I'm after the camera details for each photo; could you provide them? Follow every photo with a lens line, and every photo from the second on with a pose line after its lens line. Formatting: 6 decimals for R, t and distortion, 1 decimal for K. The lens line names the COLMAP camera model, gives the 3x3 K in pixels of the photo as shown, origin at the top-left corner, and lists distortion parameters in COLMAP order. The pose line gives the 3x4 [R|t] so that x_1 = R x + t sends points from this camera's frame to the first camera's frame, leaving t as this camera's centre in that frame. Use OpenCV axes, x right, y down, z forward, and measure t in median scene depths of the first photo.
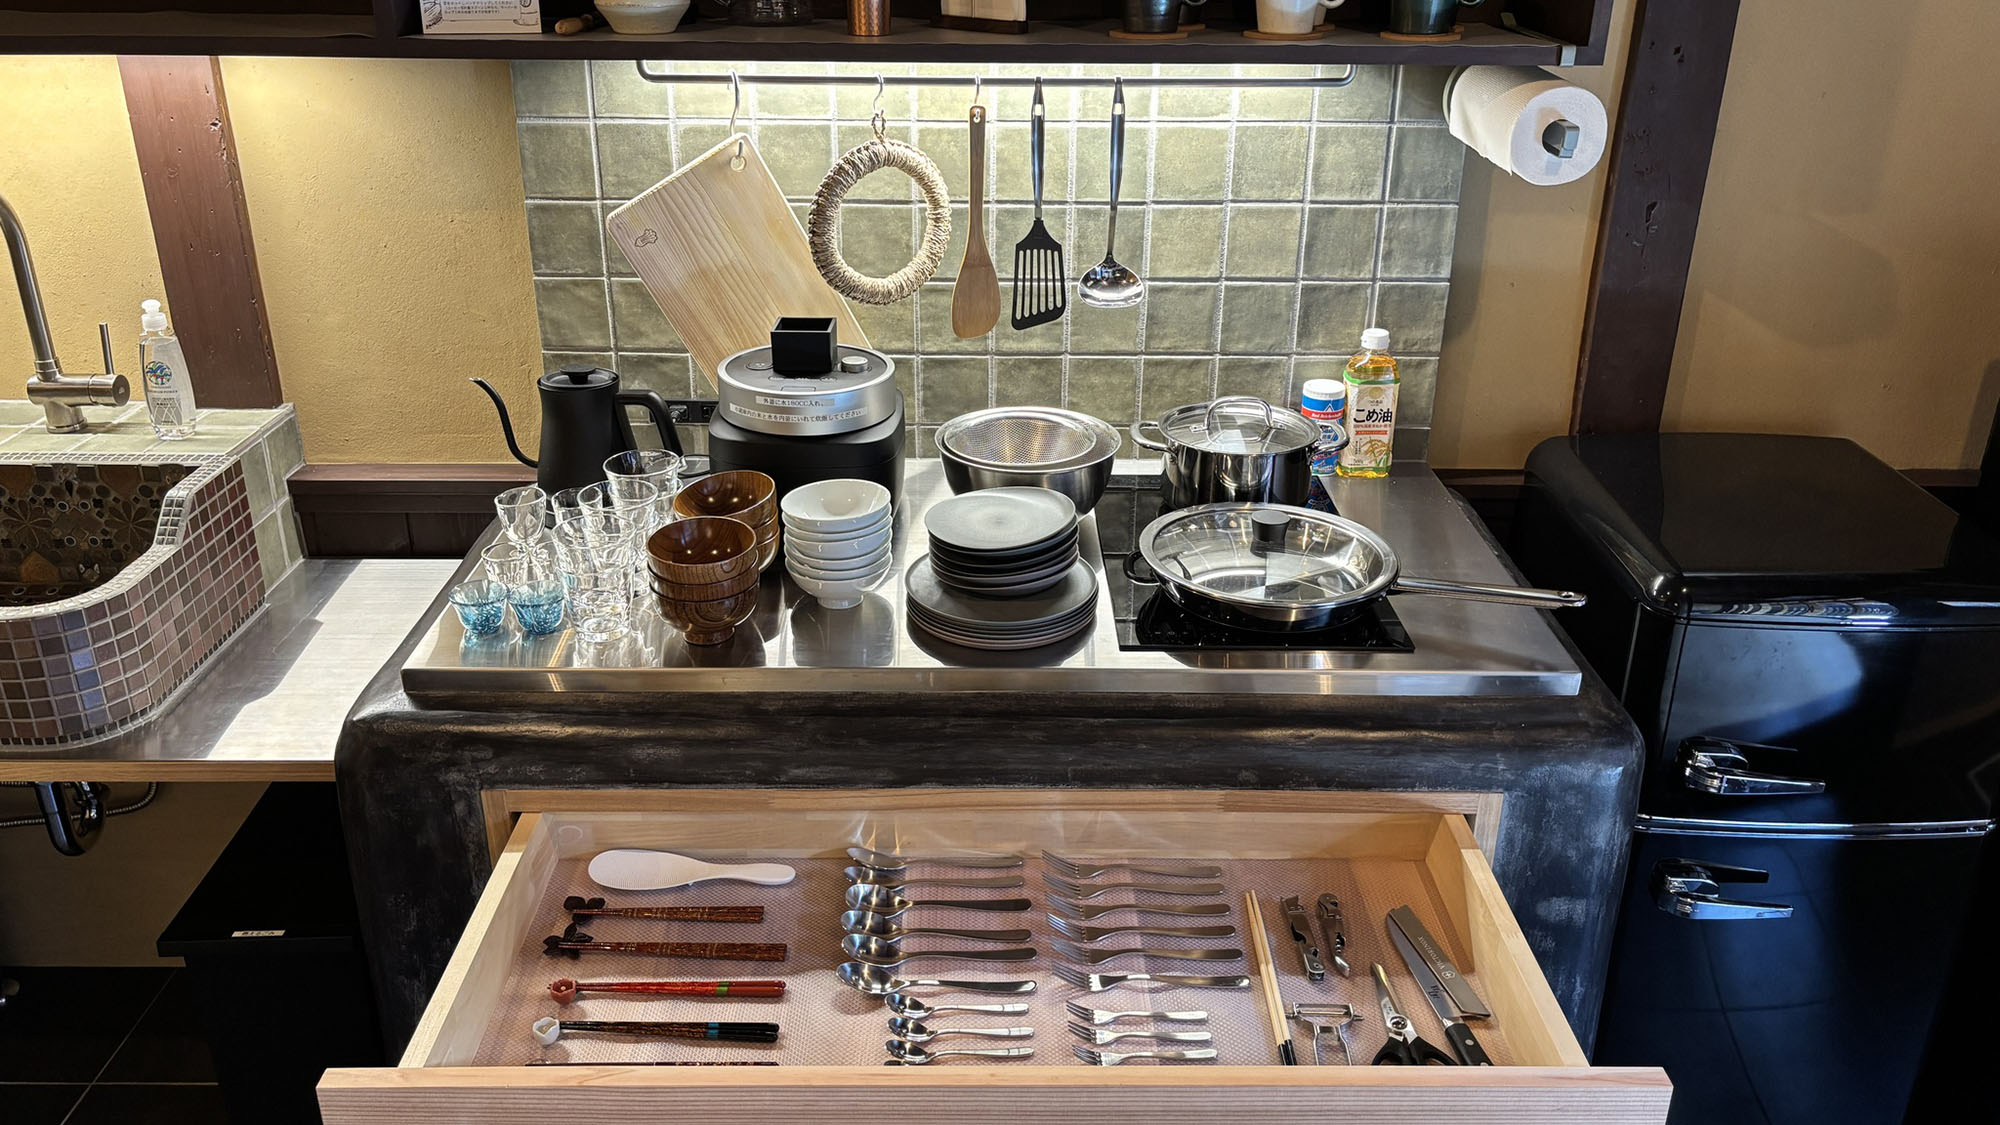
lens RADIAL K [[1562.5, 0, 1000.0], [0, 1562.5, 562.5], [0, 0, 1]] dist [0.055961, 0.003522]
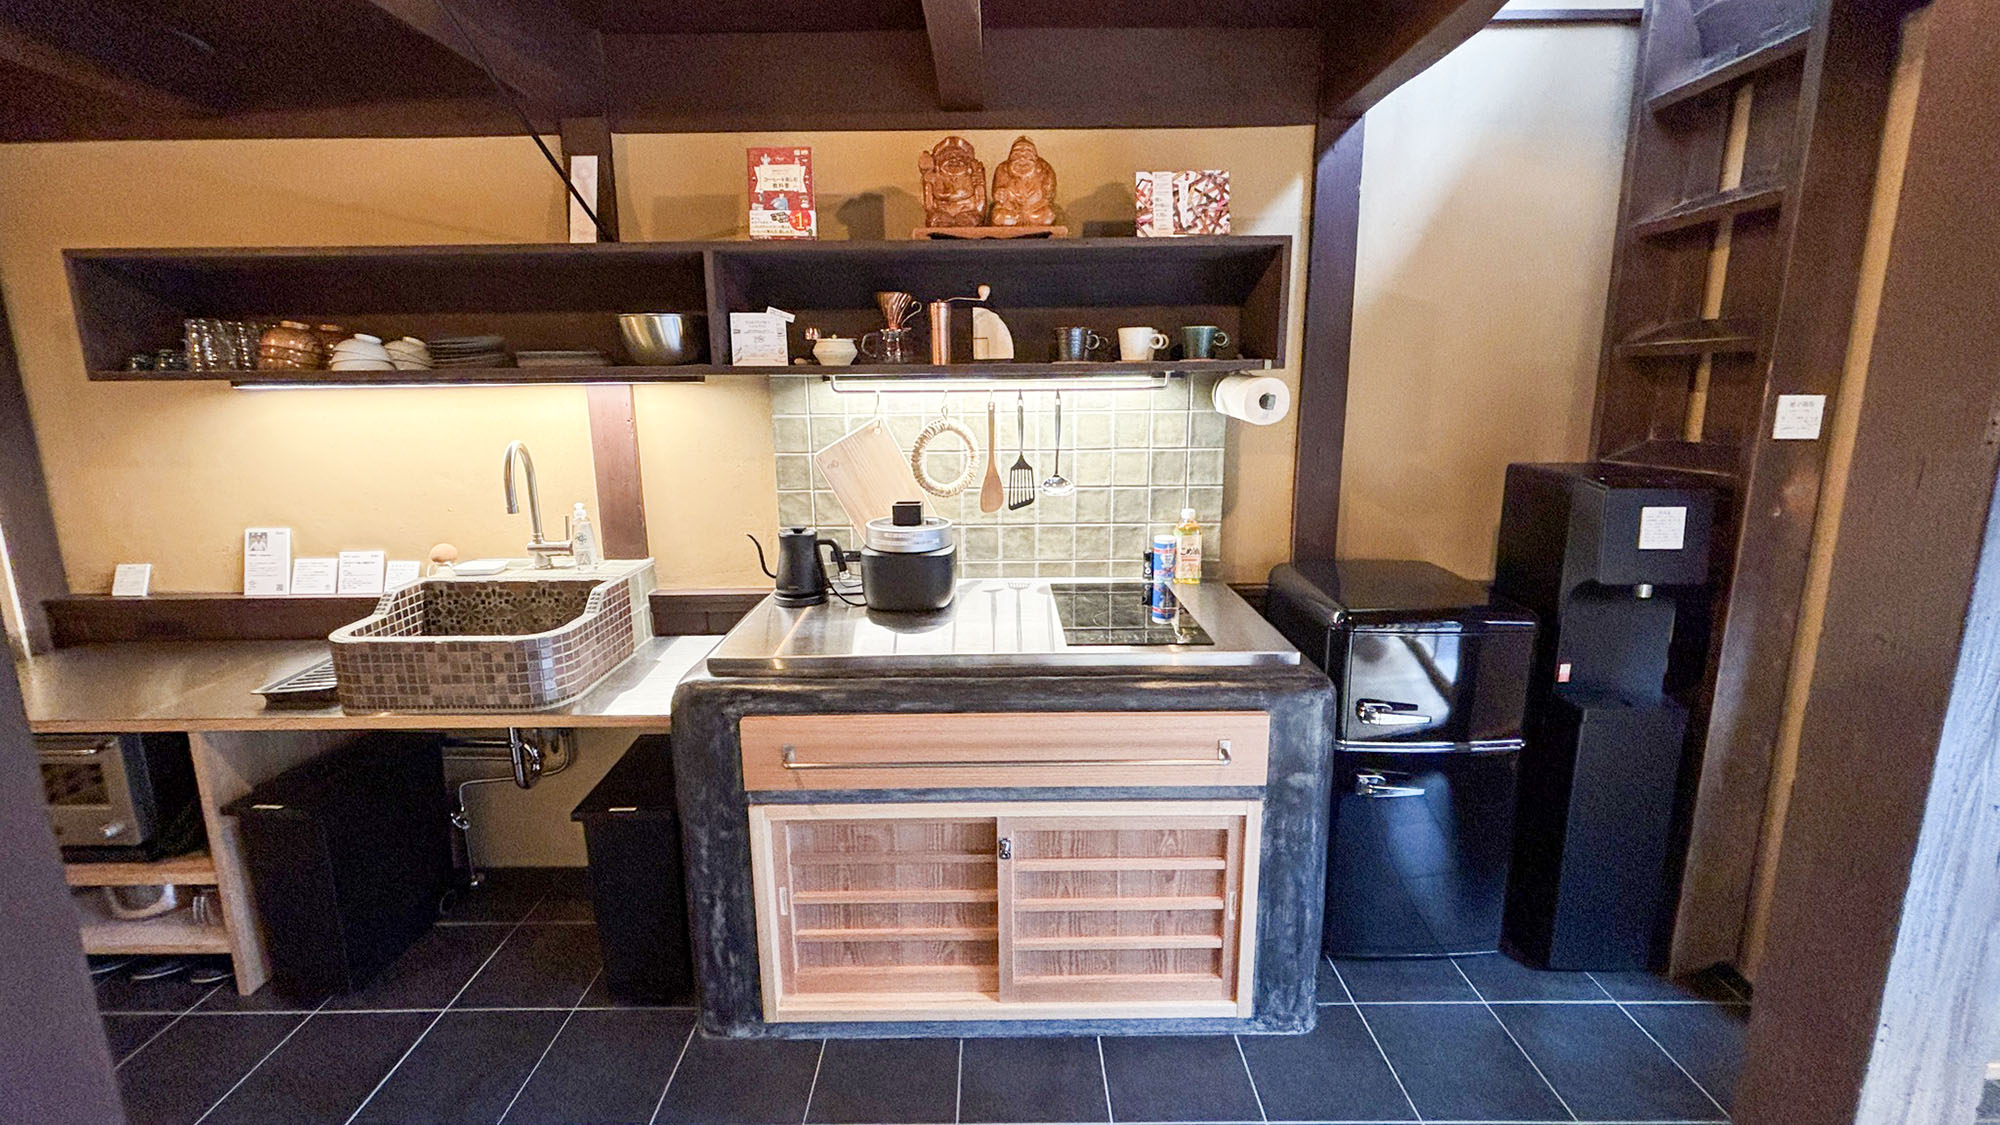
lens RADIAL K [[825.9, 0, 997.9], [0, 825.9, 552.3], [0, 0, 1]] dist [0.079233, -0.061516]
pose [[0.999837, -0.017014, -0.006079, -0.001989], [0.015474, 0.980075, -0.198022, 0.121462], [0.009327, 0.197896, 0.980179, -0.047514]]
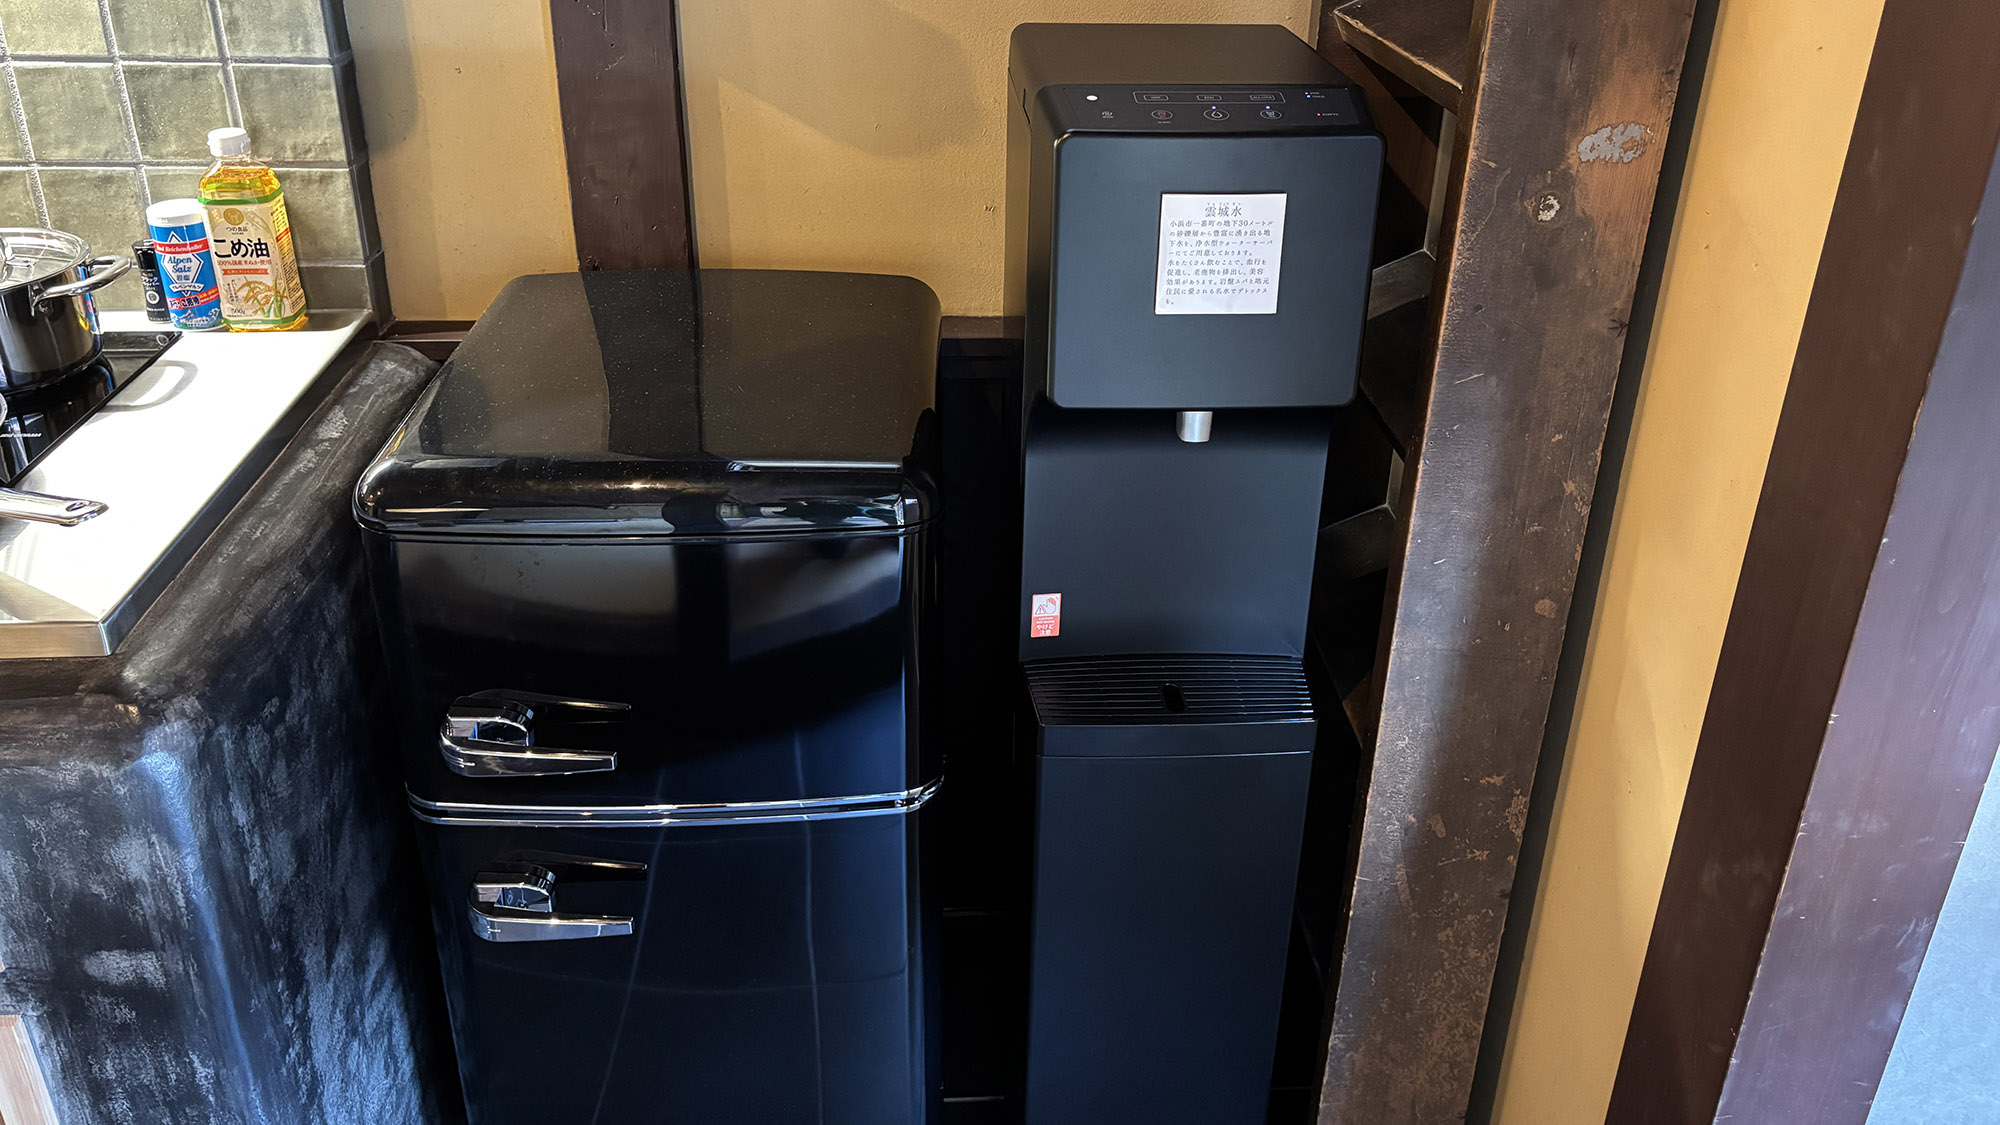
lens RADIAL K [[1556.9, 0, 997.9], [0, 1556.9, 503.9], [0, 0, 1]] dist [0.002320, 0.001138]
pose [[0.998710, -0.013437, 0.048960, 0.587307], [0.010776, 0.998472, 0.054205, -0.010582], [-0.049614, -0.053608, 0.997329, 0.264670]]
